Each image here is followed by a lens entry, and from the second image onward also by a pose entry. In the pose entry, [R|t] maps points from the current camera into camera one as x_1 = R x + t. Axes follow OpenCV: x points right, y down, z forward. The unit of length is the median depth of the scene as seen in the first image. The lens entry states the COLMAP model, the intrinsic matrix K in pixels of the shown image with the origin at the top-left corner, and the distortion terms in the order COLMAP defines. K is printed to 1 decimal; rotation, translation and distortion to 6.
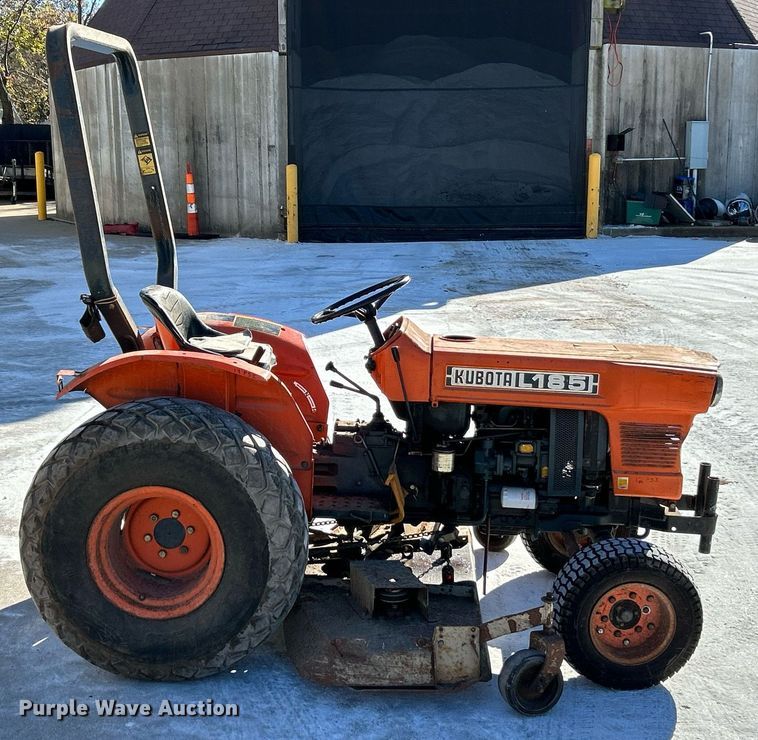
lens RADIAL K [[1212.7, 0, 334.7], [0, 1212.7, 370.5], [0, 0, 1]] dist [0.144494, -0.171661]
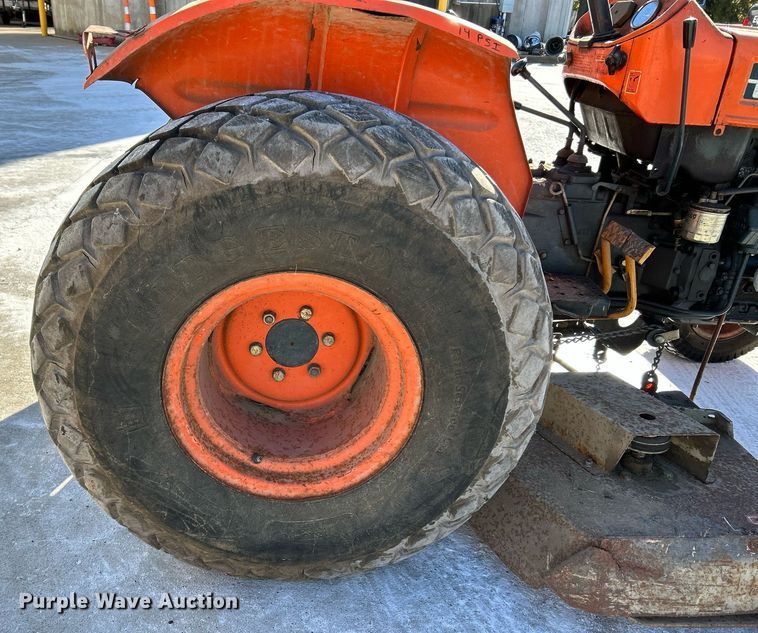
lens RADIAL K [[678.9, 0, 295.9], [0, 678.9, 346.5], [0, 0, 1]] dist [0.099183, 0.006265]
pose [[0.994544, 0.023270, 0.101692, -0.174688], [-0.048795, 0.965361, 0.256314, 0.051908], [-0.092205, -0.259877, 0.961229, 0.708687]]
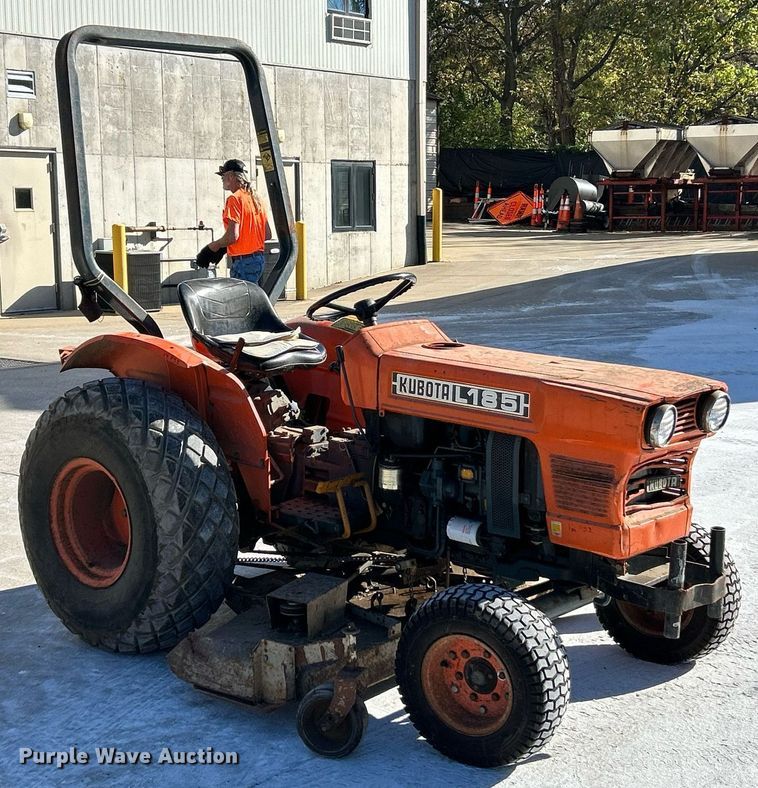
lens RADIAL K [[1330.5, 0, 379.0], [0, 1330.5, 394.0], [0, 0, 1]] dist [0.156041, -0.000727]
pose [[0.797117, 0.082298, -0.598190, 0.726149], [-0.096249, 0.995319, 0.008679, 0.005367], [0.596104, 0.050657, 0.801307, 0.215127]]
